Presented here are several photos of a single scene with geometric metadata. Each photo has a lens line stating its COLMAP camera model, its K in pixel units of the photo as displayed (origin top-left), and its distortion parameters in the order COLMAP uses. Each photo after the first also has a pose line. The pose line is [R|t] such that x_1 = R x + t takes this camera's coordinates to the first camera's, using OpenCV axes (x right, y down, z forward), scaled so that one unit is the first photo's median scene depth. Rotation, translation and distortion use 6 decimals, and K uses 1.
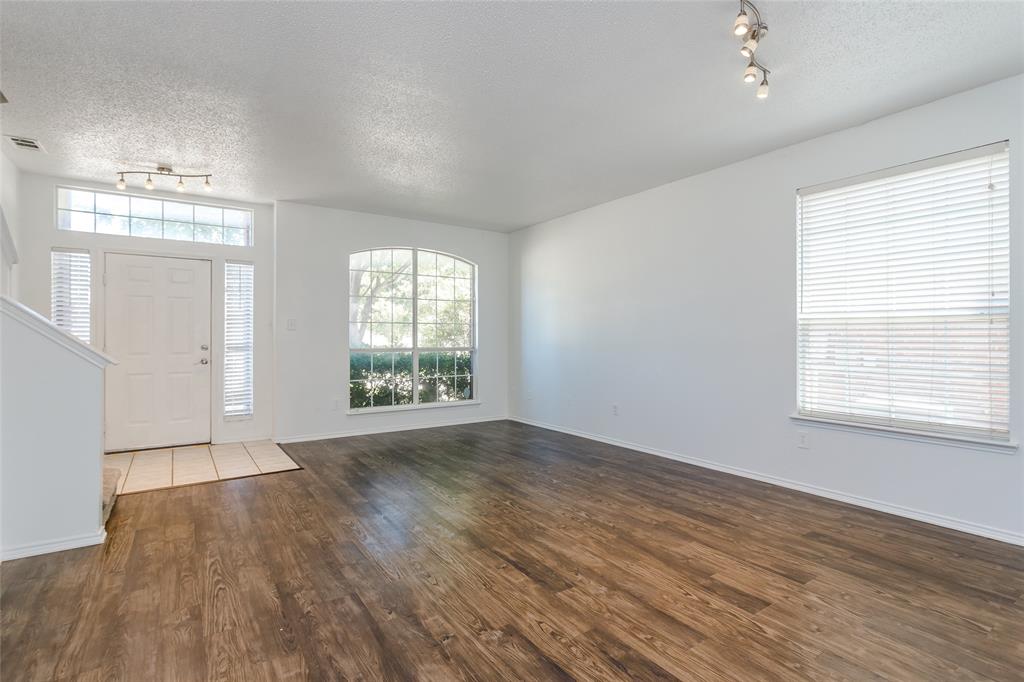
lens RADIAL K [[487.7, 0, 510.3], [0, 487.7, 345.0], [0, 0, 1]] dist [0.000097, 0.001203]
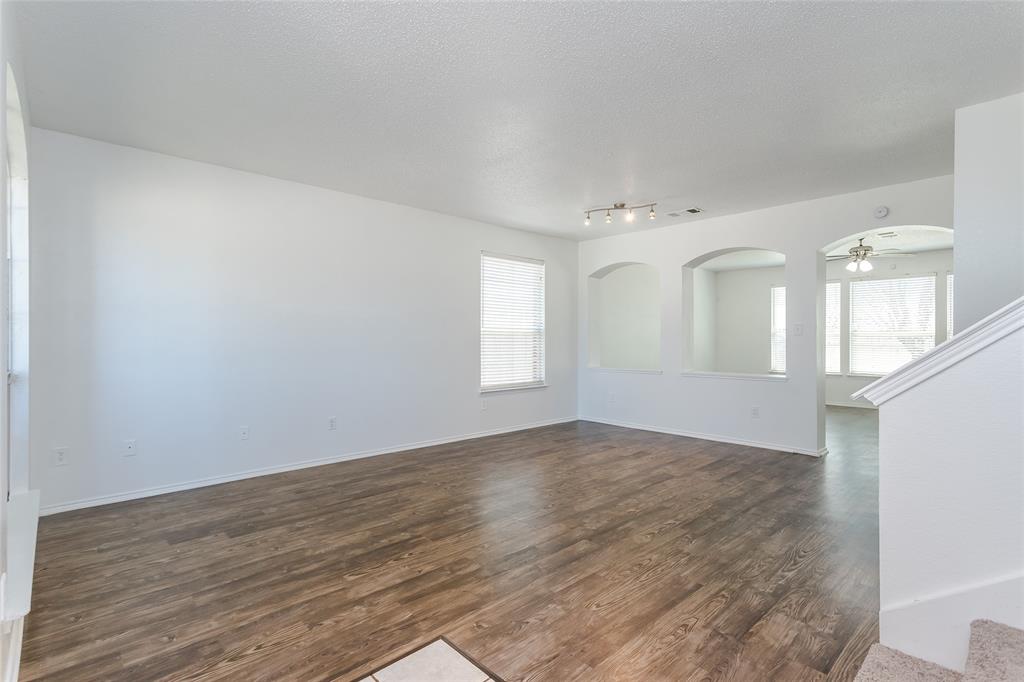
lens RADIAL K [[487.7, 0, 506.2], [0, 487.7, 343.7], [0, 0, 1]] dist [0.000097, 0.001203]
pose [[-0.148309, -0.009589, 0.988895, -1.282578], [0.016162, 0.999796, 0.012119, -0.036870], [-0.988809, 0.017780, -0.148123, 1.455114]]
